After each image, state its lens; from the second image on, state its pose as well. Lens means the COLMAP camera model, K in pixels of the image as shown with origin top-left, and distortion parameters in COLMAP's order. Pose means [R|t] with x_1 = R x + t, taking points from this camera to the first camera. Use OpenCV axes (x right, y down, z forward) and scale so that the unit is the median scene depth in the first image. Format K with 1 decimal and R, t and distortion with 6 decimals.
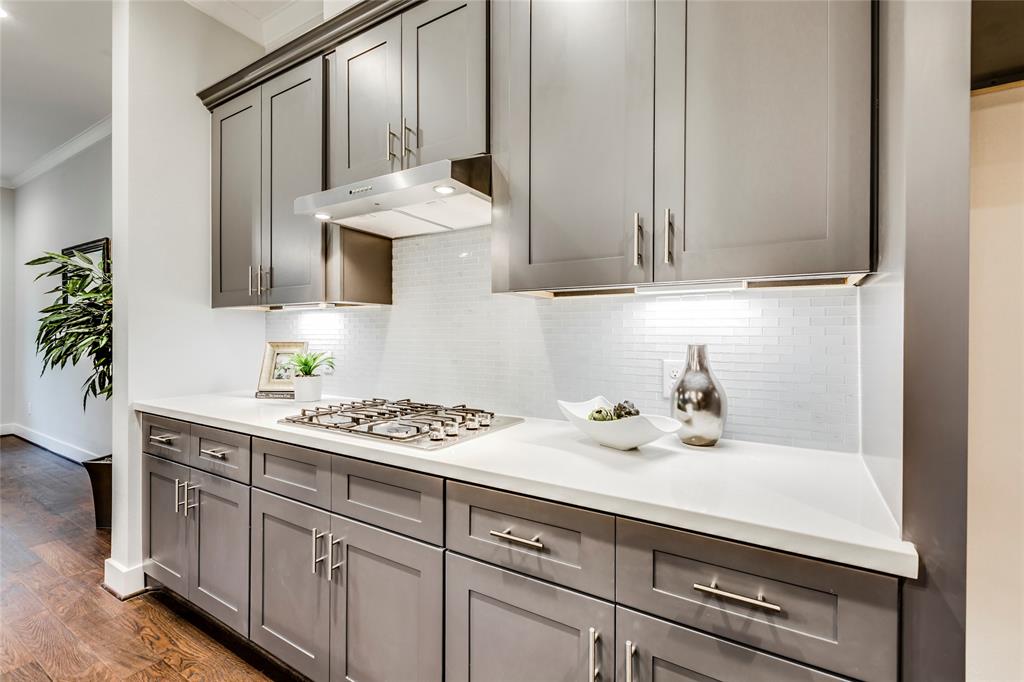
lens RADIAL K [[460.4, 0, 507.3], [0, 460.4, 333.7], [0, 0, 1]] dist [-0.000585, 0.000596]
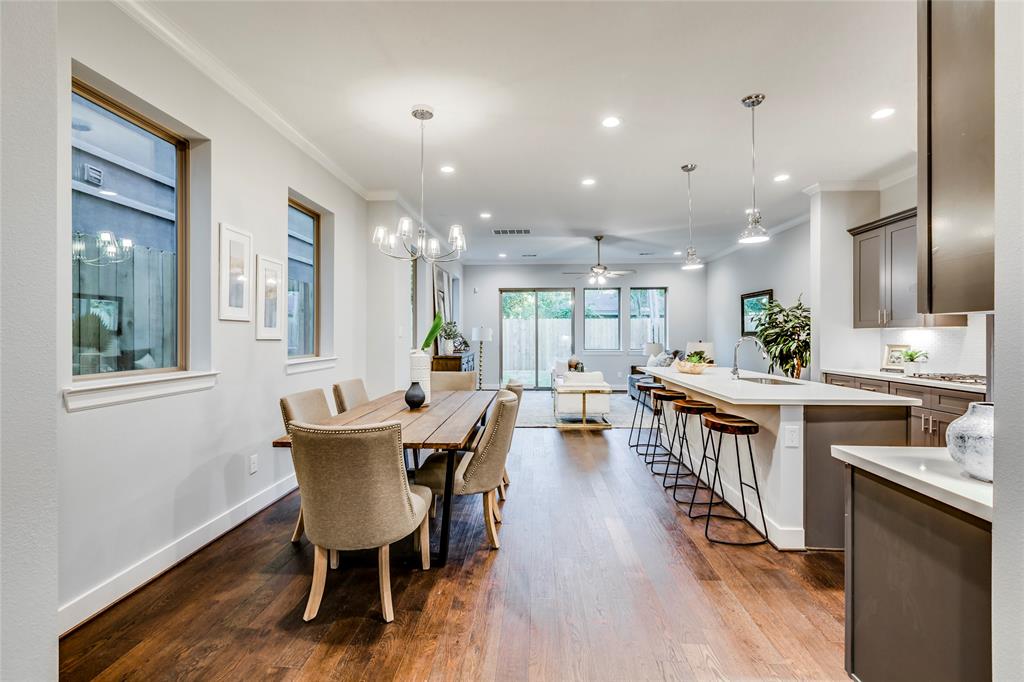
lens RADIAL K [[460.4, 0, 507.3], [0, 460.4, 333.7], [0, 0, 1]] dist [-0.000585, 0.000596]
pose [[0.478323, -0.005641, -0.878166, 0.518598], [0.000664, 0.999981, -0.006061, -0.022379], [0.878184, 0.002316, 0.478318, -1.604148]]
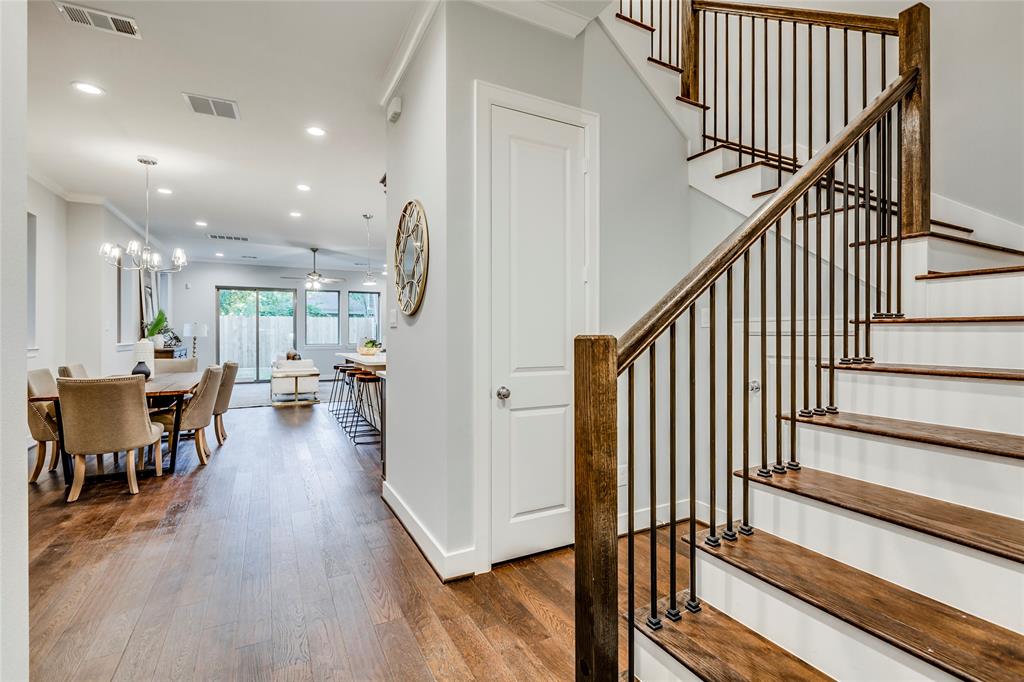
lens RADIAL K [[468.2, 0, 515.9], [0, 468.2, 334.2], [0, 0, 1]] dist [0.002440, 0.000390]
pose [[0.867614, -0.003118, -0.497229, 1.564725], [0.001910, 0.999994, -0.002938, 0.017328], [0.497235, 0.001600, 0.867615, -2.148695]]
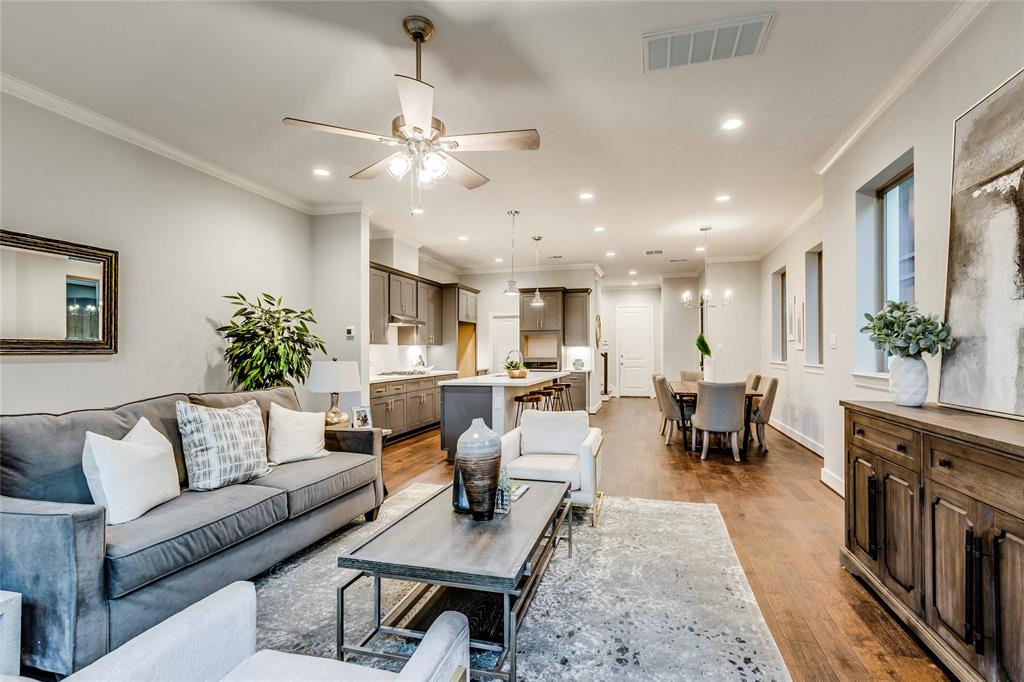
lens RADIAL K [[461.9, 0, 535.5], [0, 461.9, 351.3], [0, 0, 1]] dist [-0.002320, -0.000477]
pose [[-0.308577, -0.003528, 0.951193, -3.601653], [0.004813, 0.999975, 0.005270, -0.024910], [-0.951187, 0.006205, -0.308553, 0.920792]]
